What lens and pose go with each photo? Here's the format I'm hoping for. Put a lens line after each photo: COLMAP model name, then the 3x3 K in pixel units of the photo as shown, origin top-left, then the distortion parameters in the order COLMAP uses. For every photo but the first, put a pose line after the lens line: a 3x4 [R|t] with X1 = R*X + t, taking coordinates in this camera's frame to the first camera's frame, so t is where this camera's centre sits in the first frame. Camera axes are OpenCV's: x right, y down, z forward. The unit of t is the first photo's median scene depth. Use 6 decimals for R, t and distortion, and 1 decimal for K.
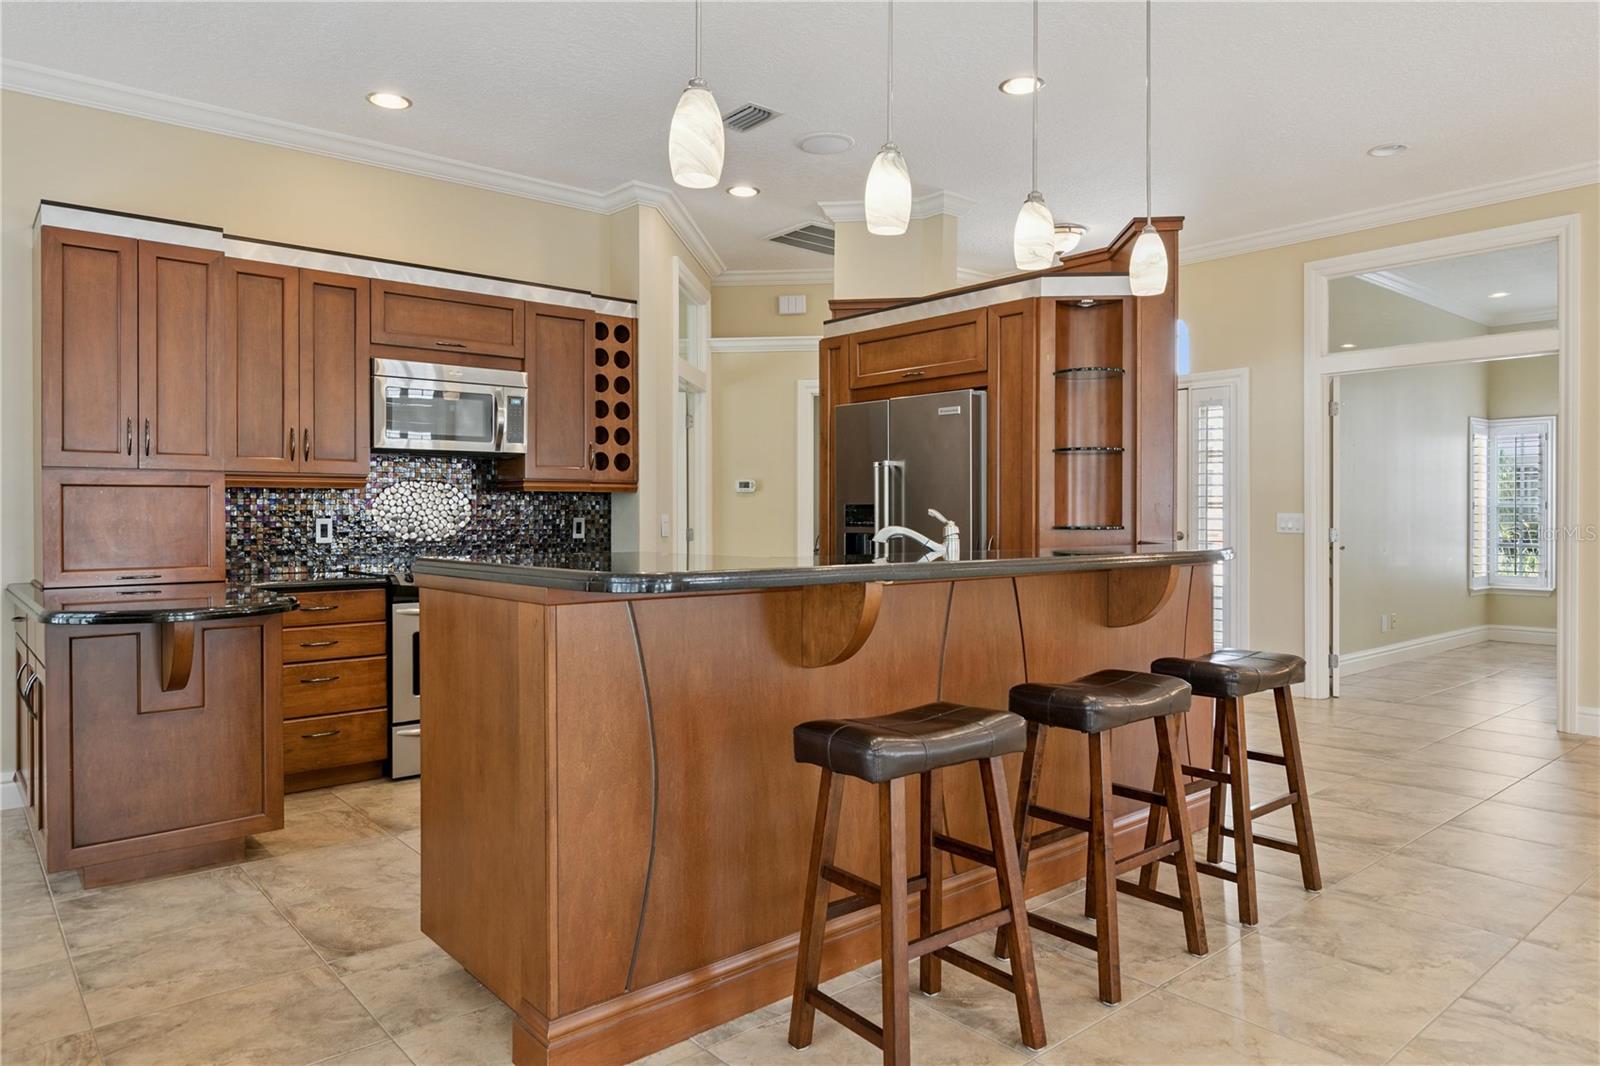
lens RADIAL K [[1013.2, 0, 803.9], [0, 1013.2, 538.8], [0, 0, 1]] dist [-0.014252, 0.000049]
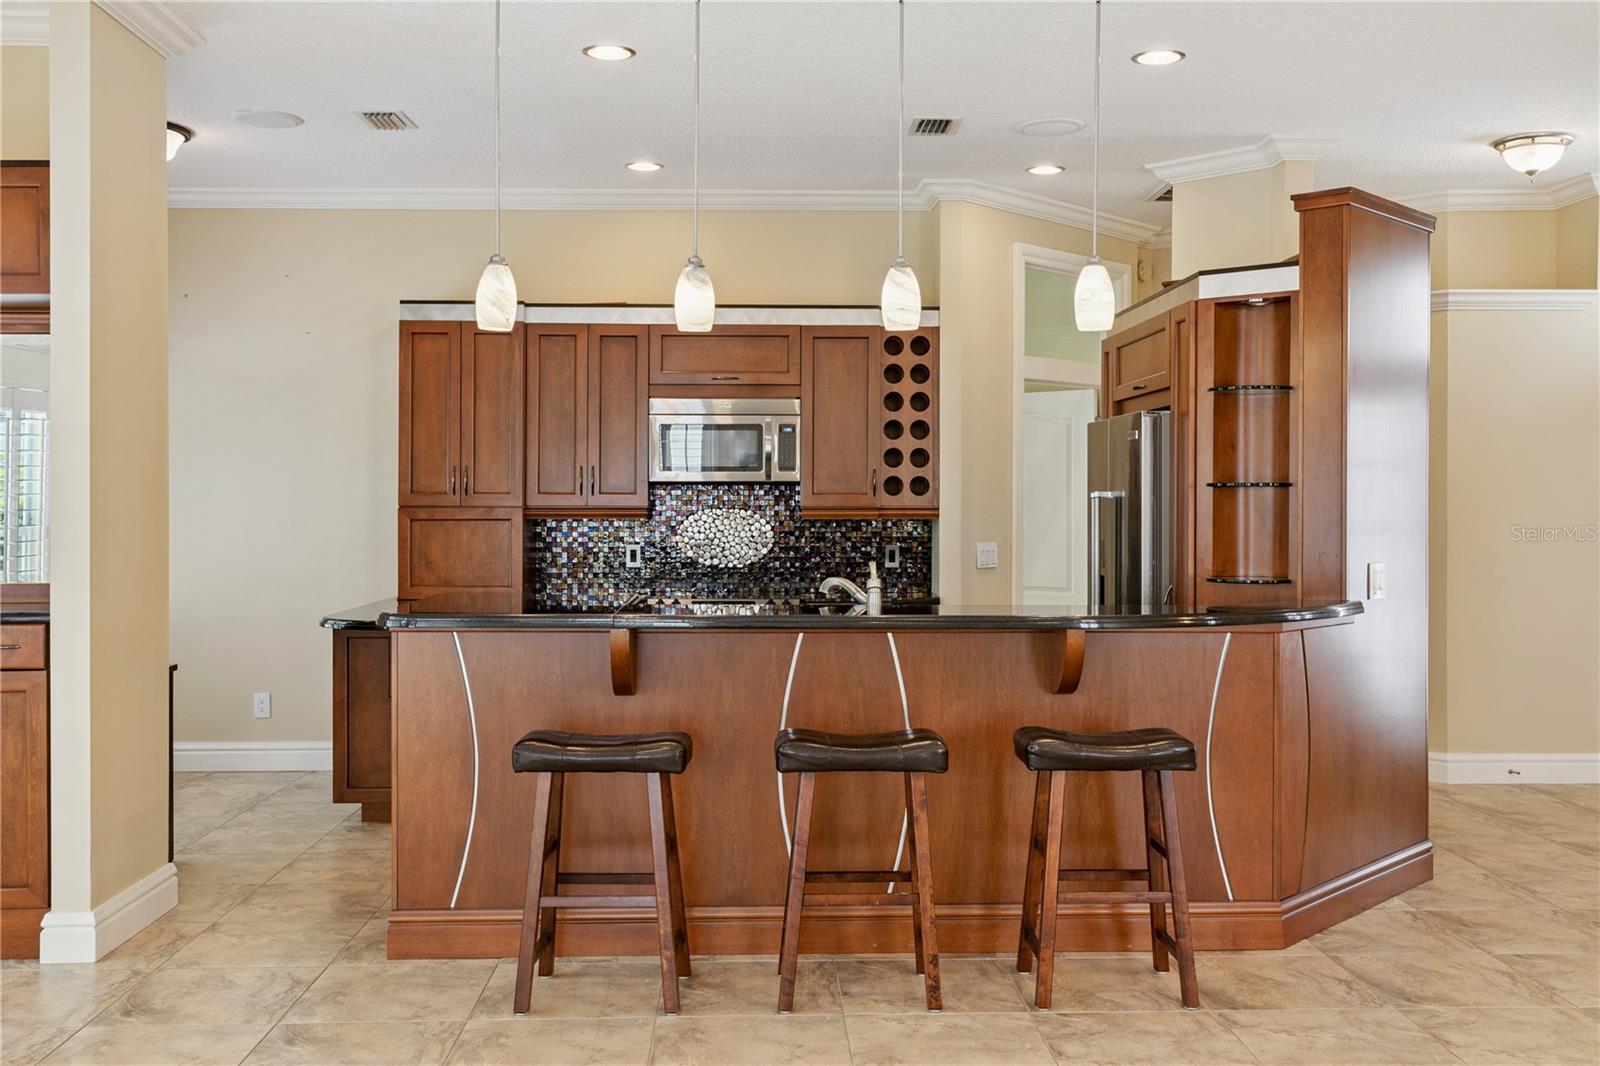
lens RADIAL K [[1558.4, 0, 797.7], [0, 1558.4, 522.2], [0, 0, 1]] dist [-0.025972, 0.000000]
pose [[0.768342, 0.013075, -0.639906, 0.698728], [-0.017980, 0.999838, -0.001159, -0.043516], [0.639787, 0.012396, 0.768453, -0.162291]]
